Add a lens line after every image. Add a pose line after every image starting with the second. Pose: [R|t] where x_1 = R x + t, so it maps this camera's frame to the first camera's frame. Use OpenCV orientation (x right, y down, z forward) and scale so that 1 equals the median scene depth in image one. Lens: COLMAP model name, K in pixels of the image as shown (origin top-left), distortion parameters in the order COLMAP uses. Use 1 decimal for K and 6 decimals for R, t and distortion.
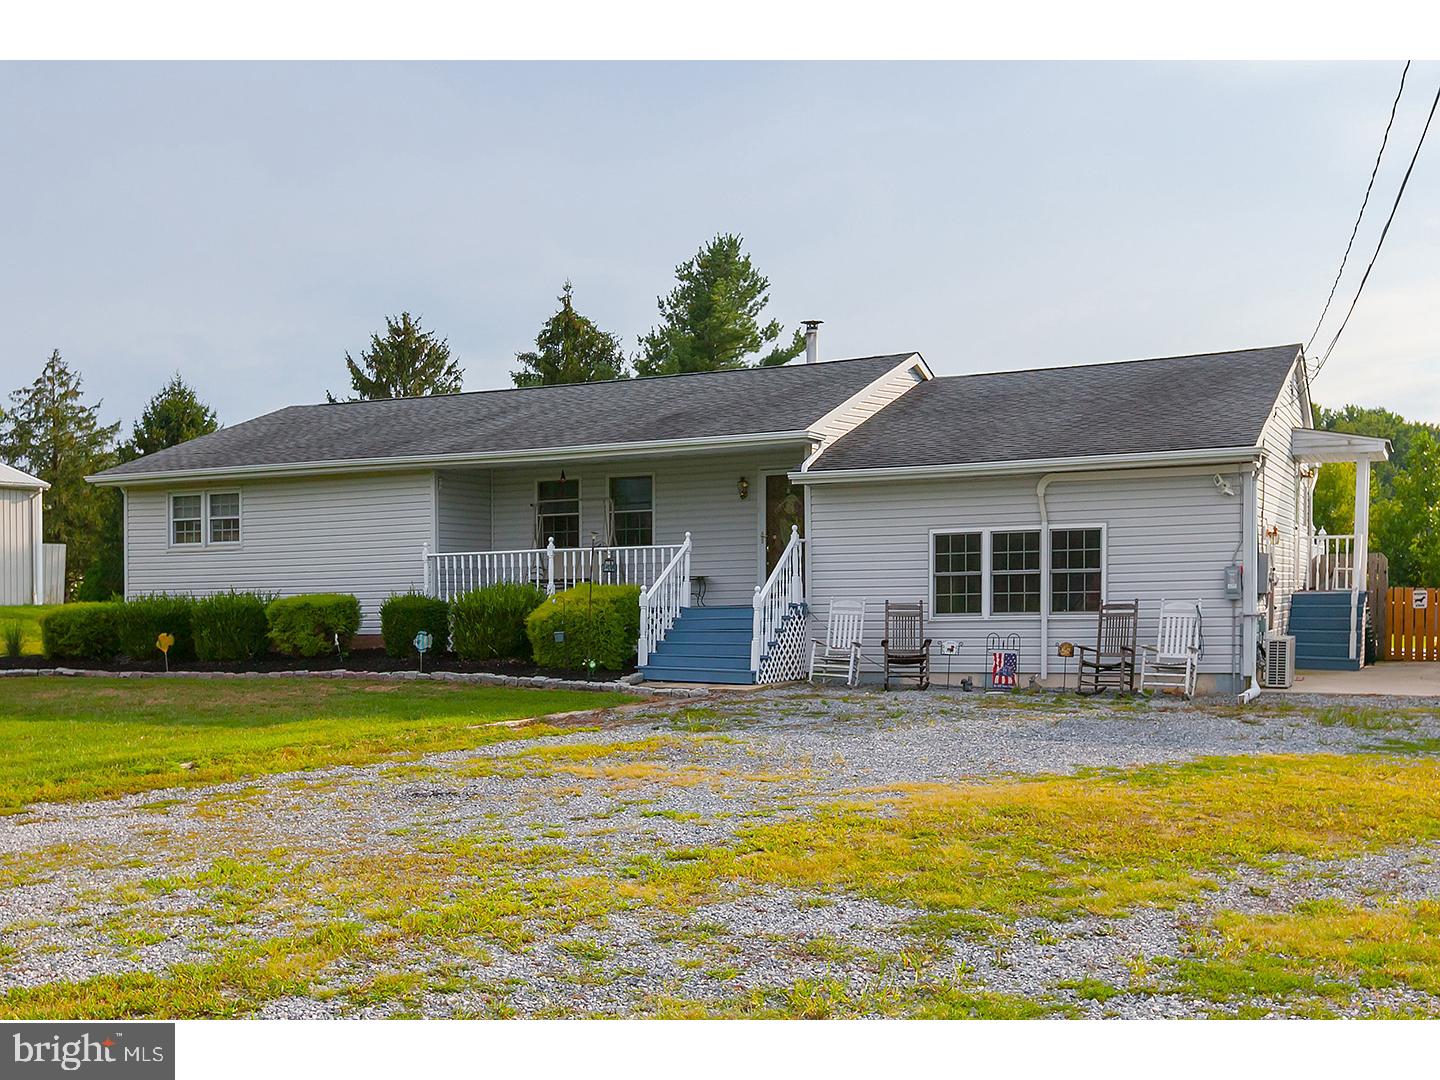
lens RADIAL K [[1471.0, 0, 715.8], [0, 1471.0, 593.7], [0, 0, 1]] dist [0.003502, 0.004785]
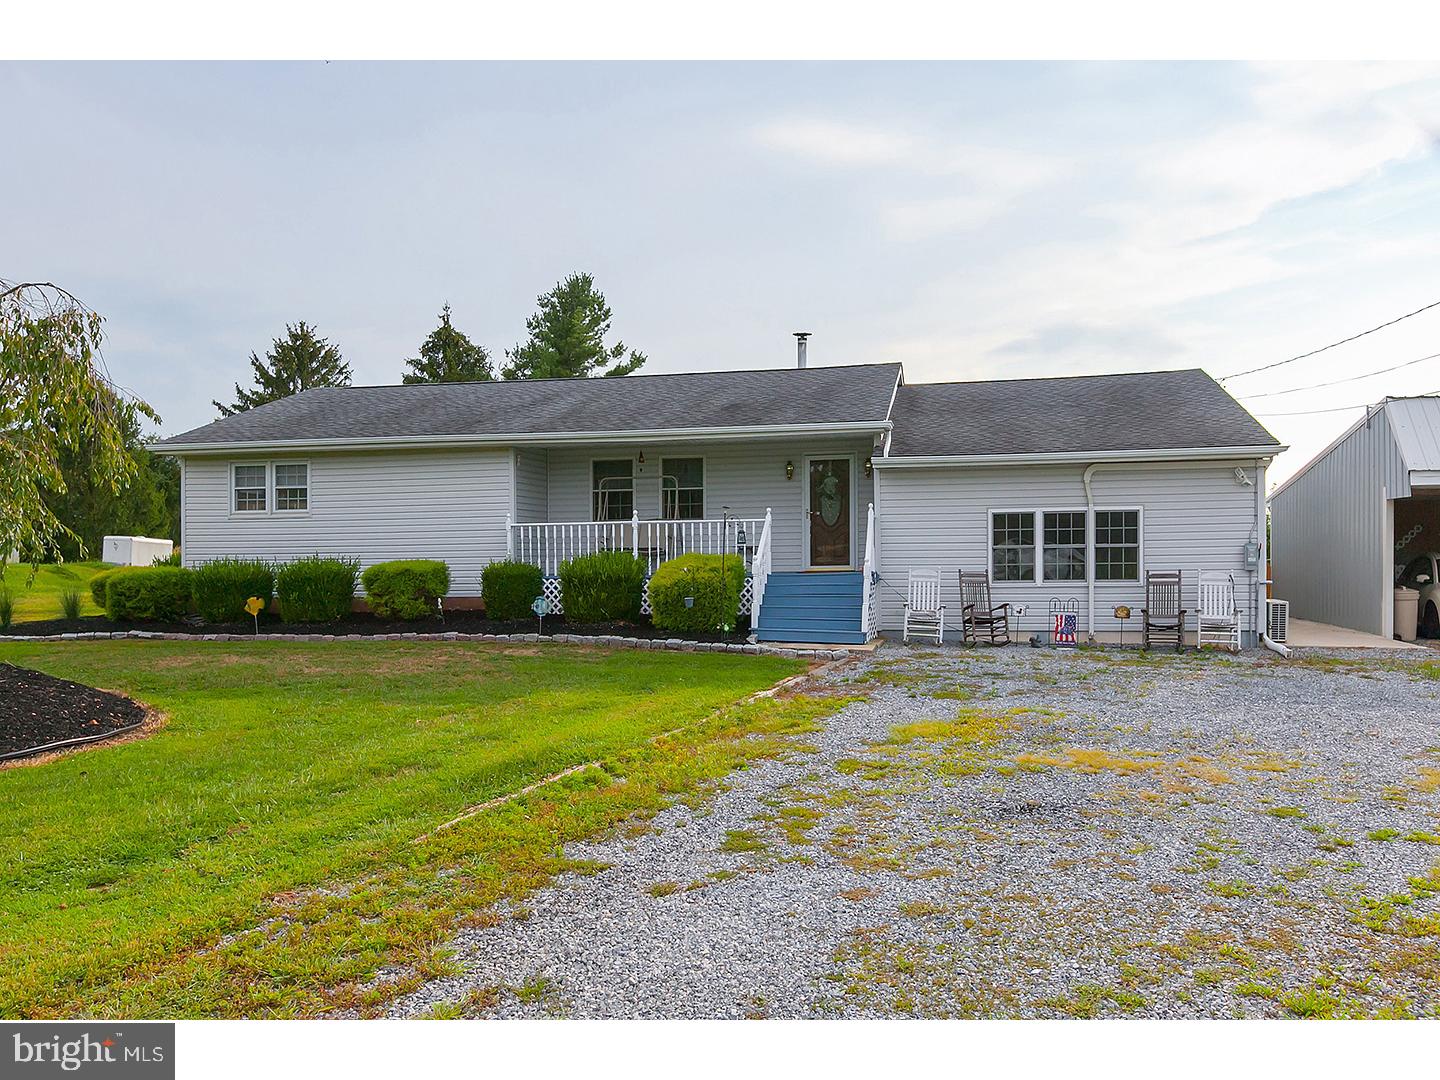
lens RADIAL K [[1075.8, 0, 720.0], [0, 1075.8, 540.0], [0, 0, 1]] dist [0.001295, 0.000323]
pose [[0.974303, 0.008942, 0.225062, -0.225316], [-0.006199, 0.999898, -0.012892, -0.005649], [-0.225154, 0.011165, 0.974259, 0.185873]]
